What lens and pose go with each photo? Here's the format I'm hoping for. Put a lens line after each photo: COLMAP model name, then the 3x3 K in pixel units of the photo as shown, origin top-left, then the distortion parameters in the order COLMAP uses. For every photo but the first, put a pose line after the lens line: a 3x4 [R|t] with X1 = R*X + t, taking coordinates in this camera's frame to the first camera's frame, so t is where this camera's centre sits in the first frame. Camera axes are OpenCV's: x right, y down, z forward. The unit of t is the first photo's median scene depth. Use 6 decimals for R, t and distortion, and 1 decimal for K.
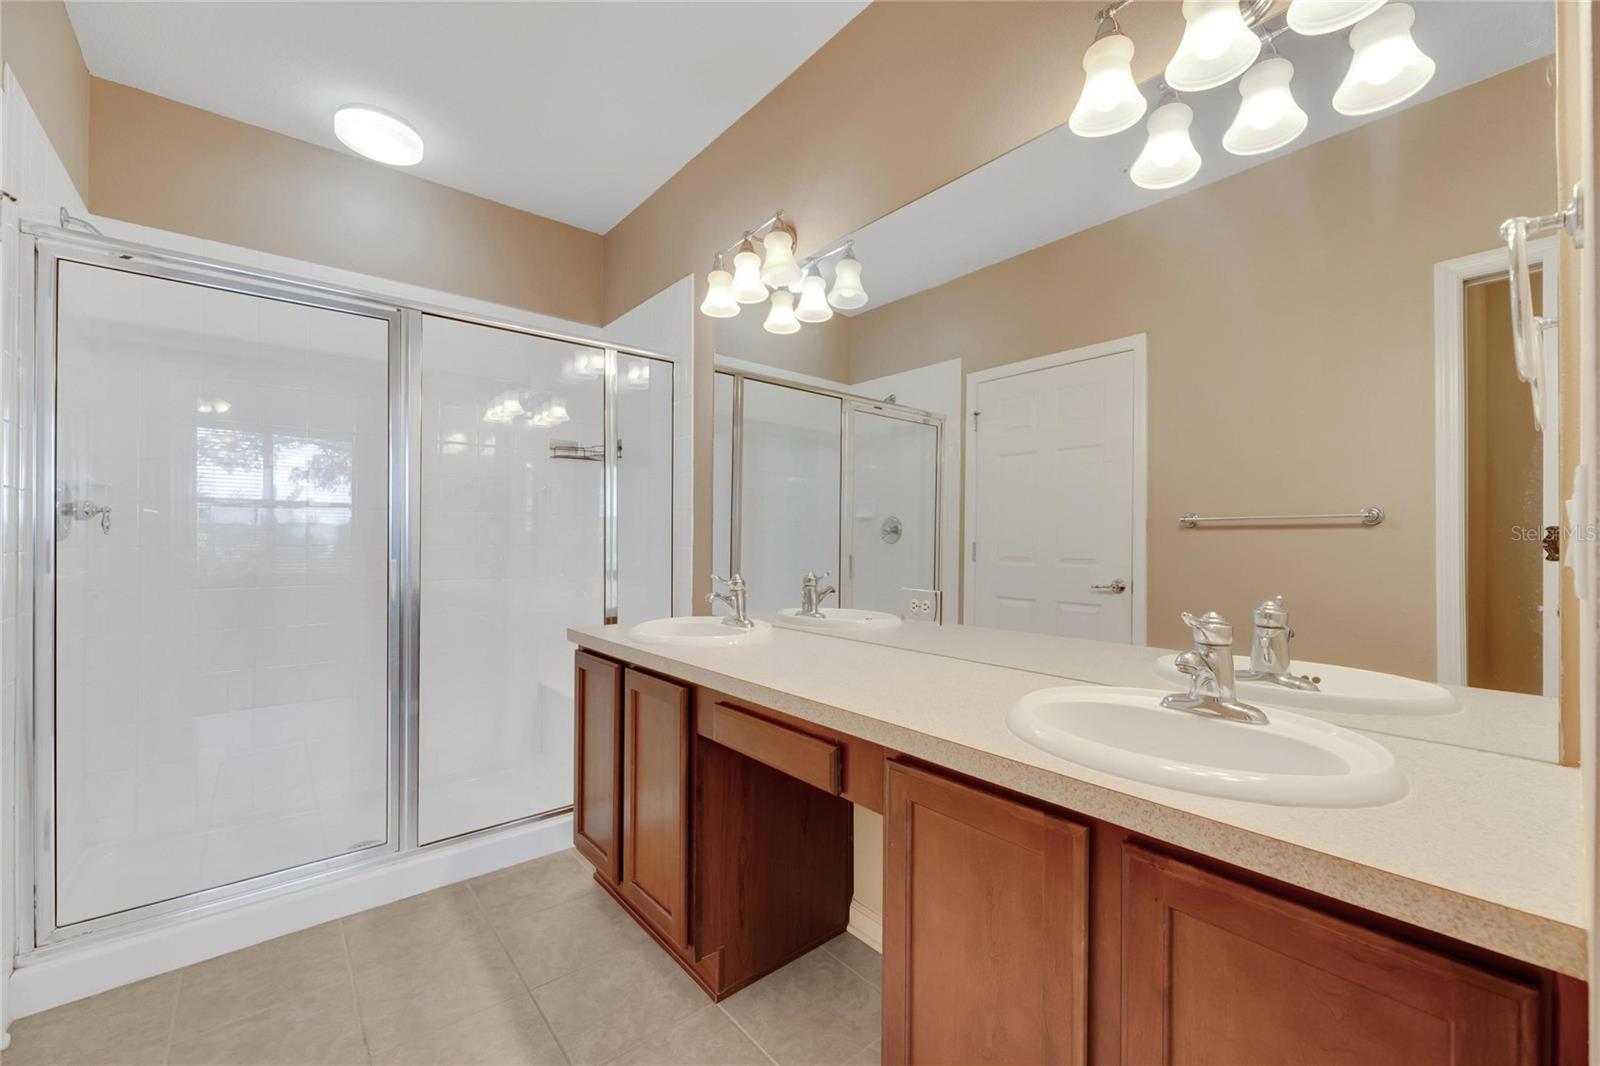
lens RADIAL K [[634.8, 0, 811.6], [0, 634.8, 535.2], [0, 0, 1]] dist [-0.001929, -0.001537]
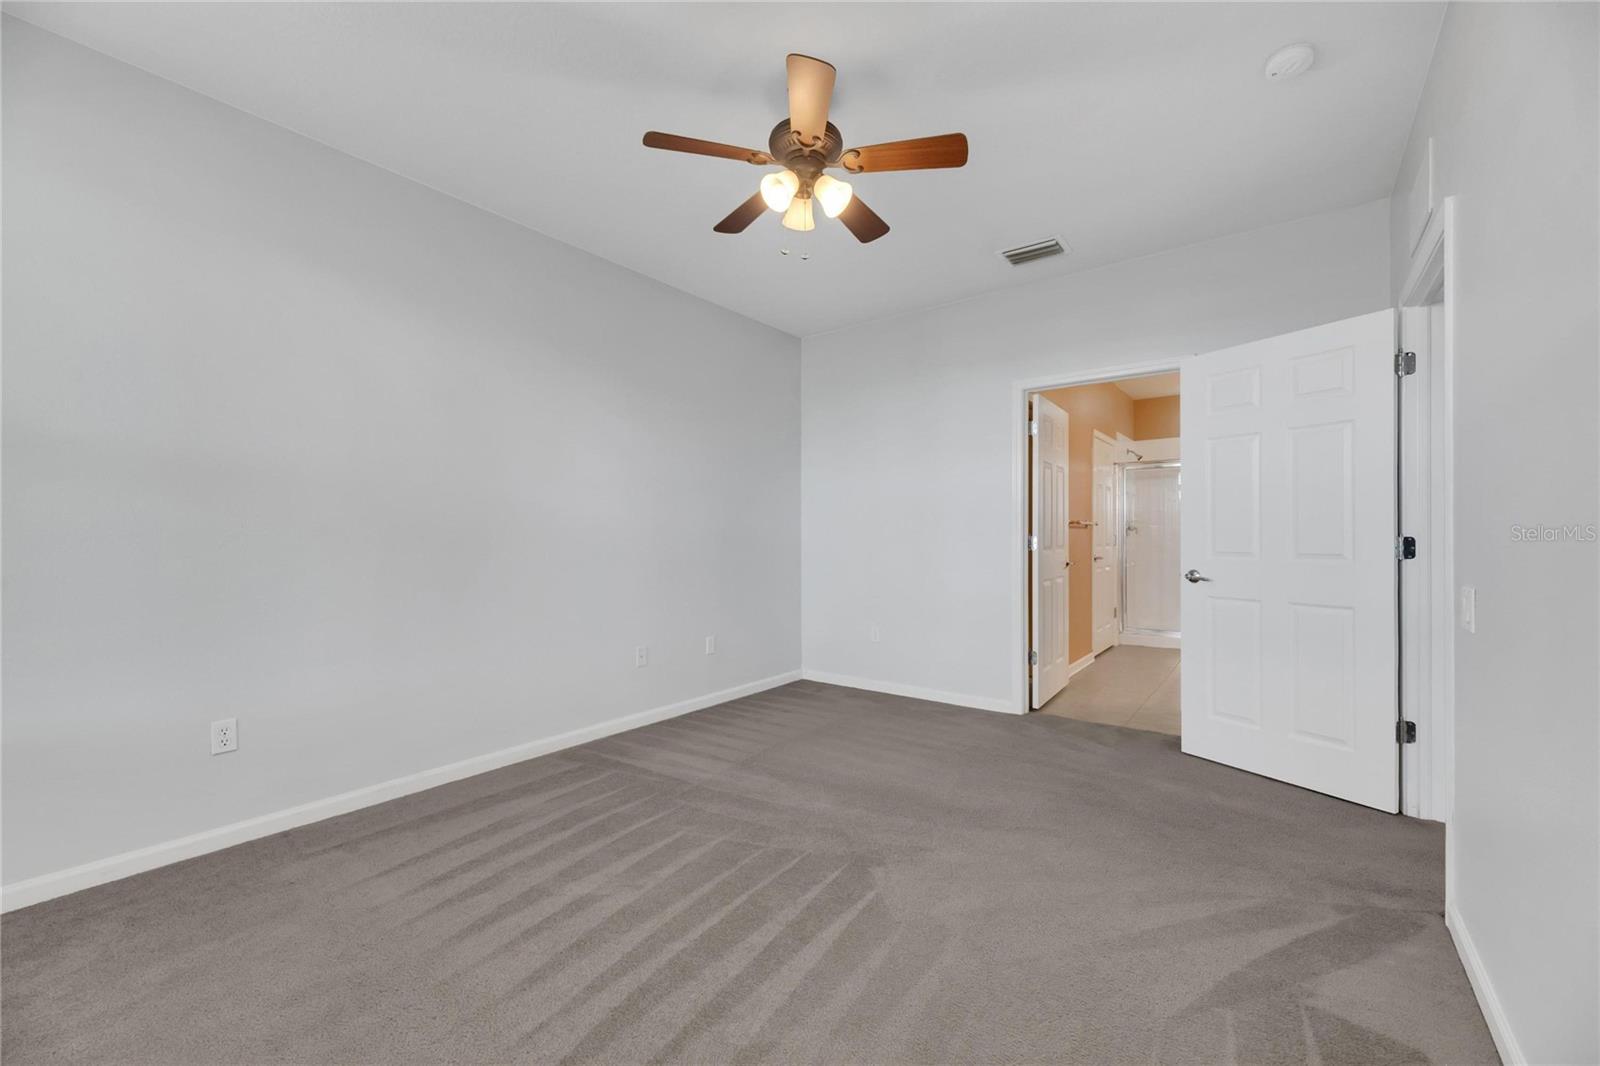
lens RADIAL K [[634.8, 0, 806.7], [0, 634.8, 532.2], [0, 0, 1]] dist [-0.001929, -0.001537]
pose [[0.203604, -0.004609, -0.979043, 2.346618], [0.007159, 0.999969, -0.003219, -0.018520], [0.979027, -0.006354, 0.203631, -1.827543]]
